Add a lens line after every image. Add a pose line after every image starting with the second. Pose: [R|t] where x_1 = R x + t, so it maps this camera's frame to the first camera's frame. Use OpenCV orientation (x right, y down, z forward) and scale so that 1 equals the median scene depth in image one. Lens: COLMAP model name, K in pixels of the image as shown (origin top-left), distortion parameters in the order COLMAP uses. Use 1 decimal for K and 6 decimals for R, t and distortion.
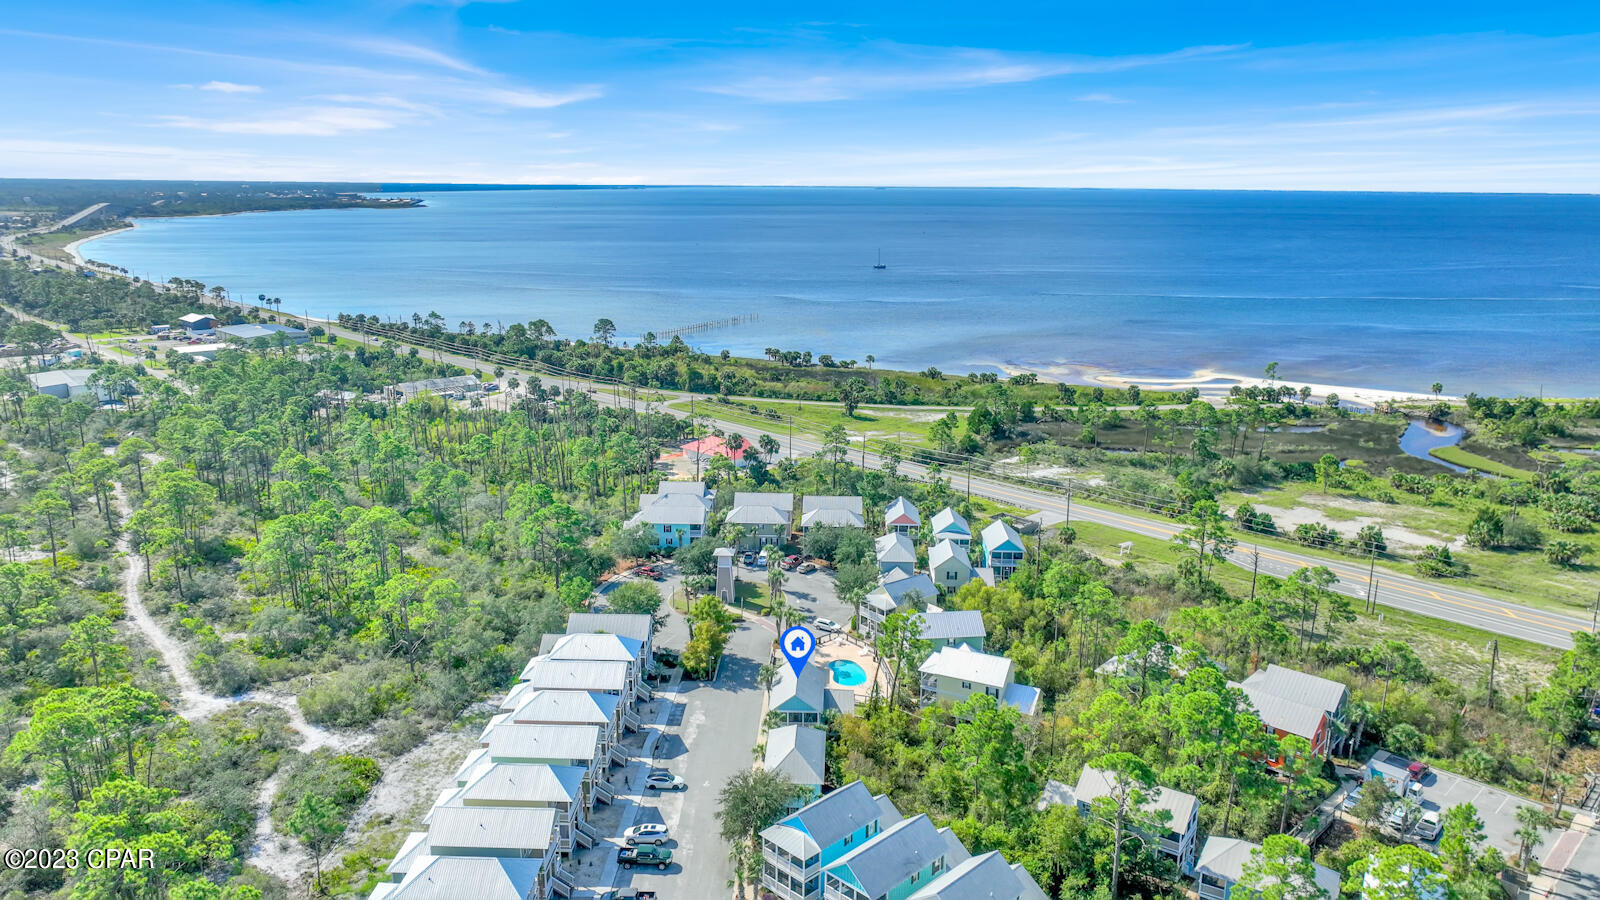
lens RADIAL K [[1127.2, 0, 800.0], [0, 1127.2, 450.0], [0, 0, 1]] dist [0.006527, 0.008165]
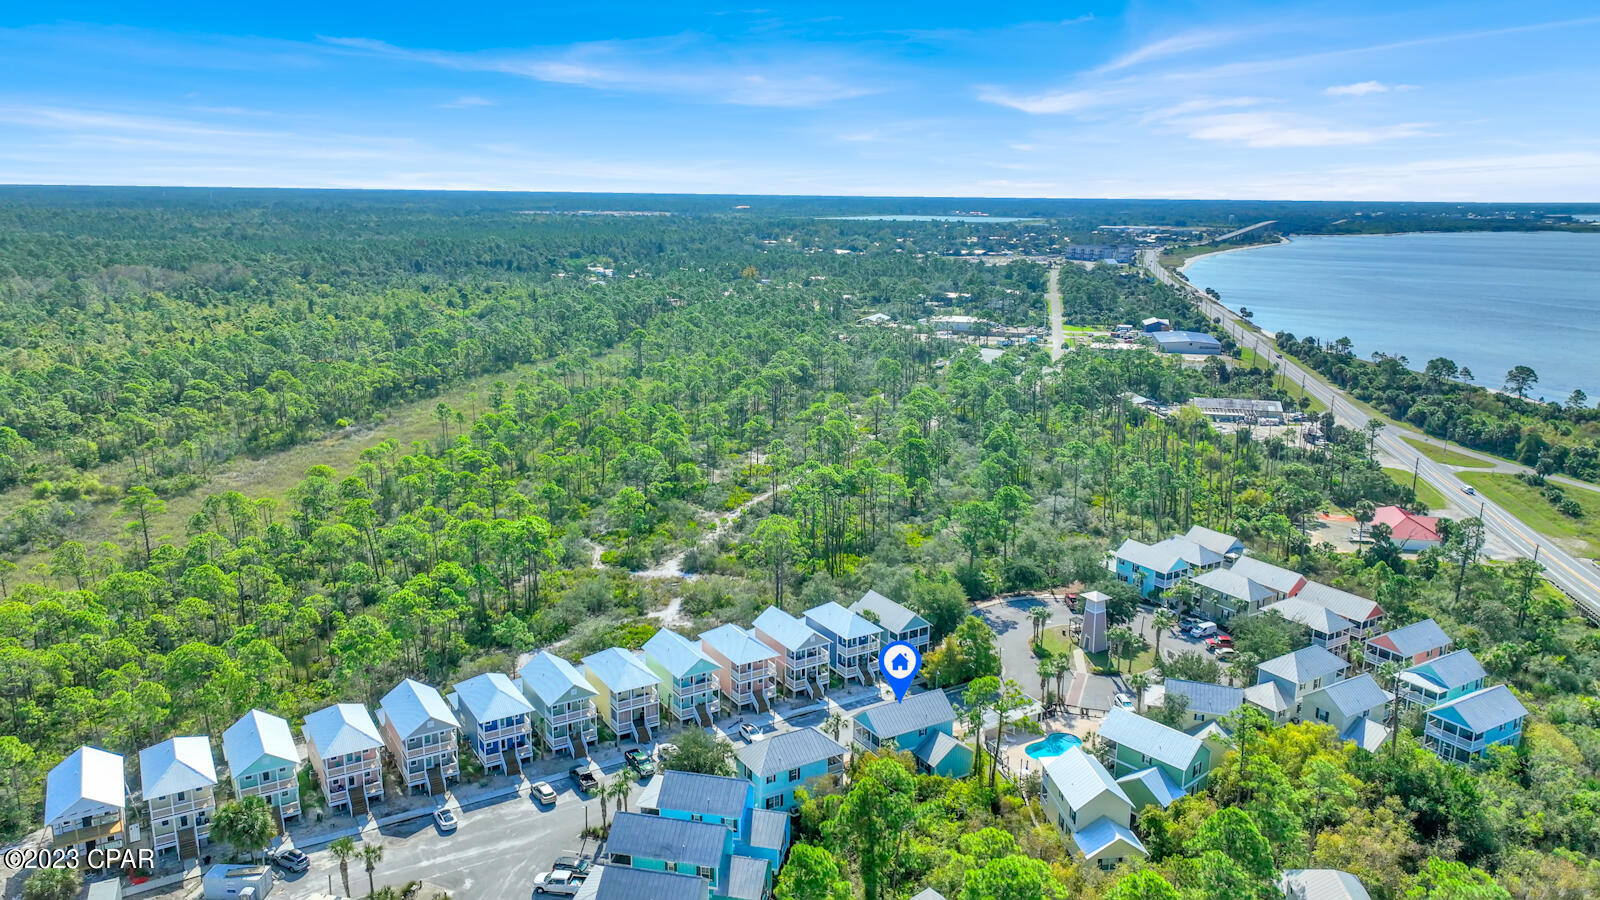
lens RADIAL K [[1084.7, 0, 734.1], [0, 1084.7, 449.7], [0, 0, 1]] dist [0.005777, 0.002468]
pose [[0.547160, 0.192274, -0.814645, 0.564980], [-0.199169, 0.975212, 0.096398, -0.063359], [0.812987, 0.109507, 0.571892, 0.289039]]
